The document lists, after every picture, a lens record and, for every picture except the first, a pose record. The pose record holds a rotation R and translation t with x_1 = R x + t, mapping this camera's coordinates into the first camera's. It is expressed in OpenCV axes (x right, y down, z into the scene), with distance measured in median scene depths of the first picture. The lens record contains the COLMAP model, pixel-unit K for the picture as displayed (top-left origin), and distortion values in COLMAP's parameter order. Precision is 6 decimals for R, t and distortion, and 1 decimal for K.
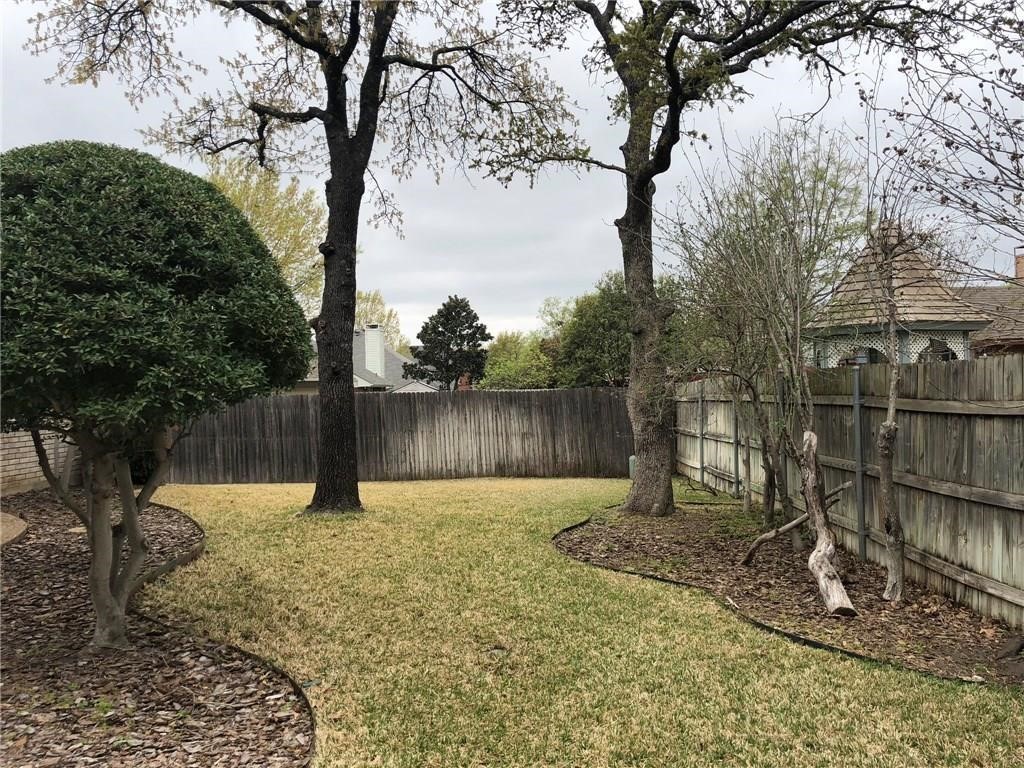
lens RADIAL K [[826.6, 0, 536.1], [0, 826.6, 384.6], [0, 0, 1]] dist [0.006400, 0.004123]
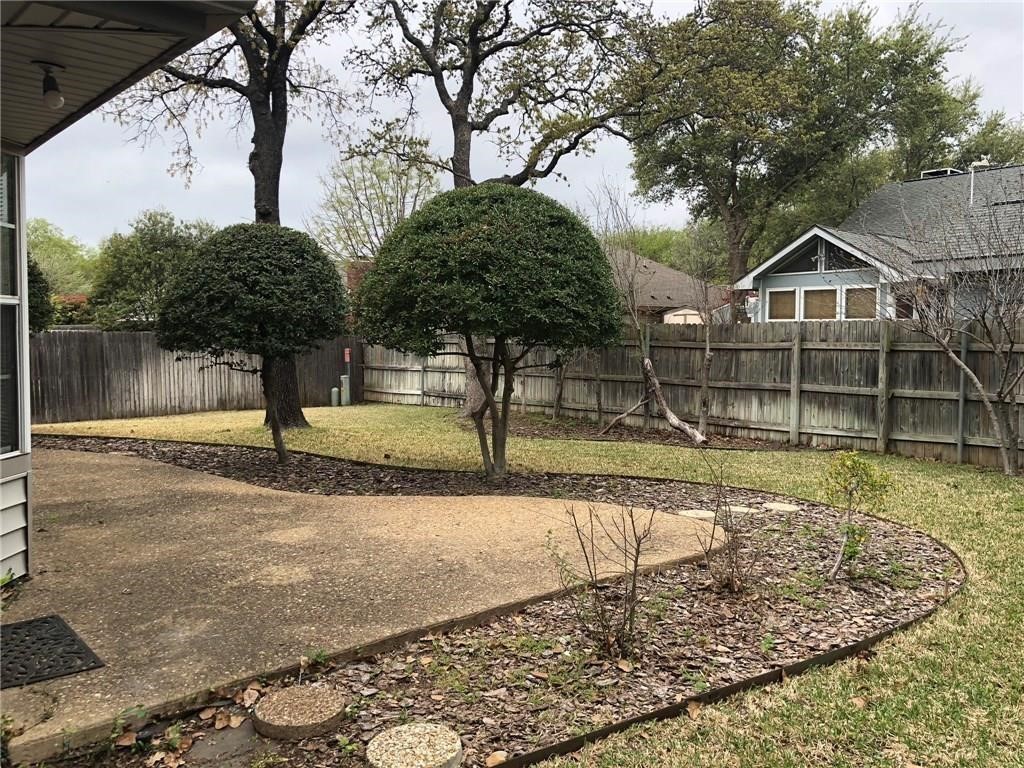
lens RADIAL K [[851.6, 0, 512.0], [0, 851.6, 384.0], [0, 0, 1]] dist [0.016854, -0.004180]
pose [[0.747994, -0.022187, 0.663334, -0.505619], [-0.019465, 0.998278, 0.055340, 0.005907], [-0.663420, -0.054306, 0.746274, -0.099418]]
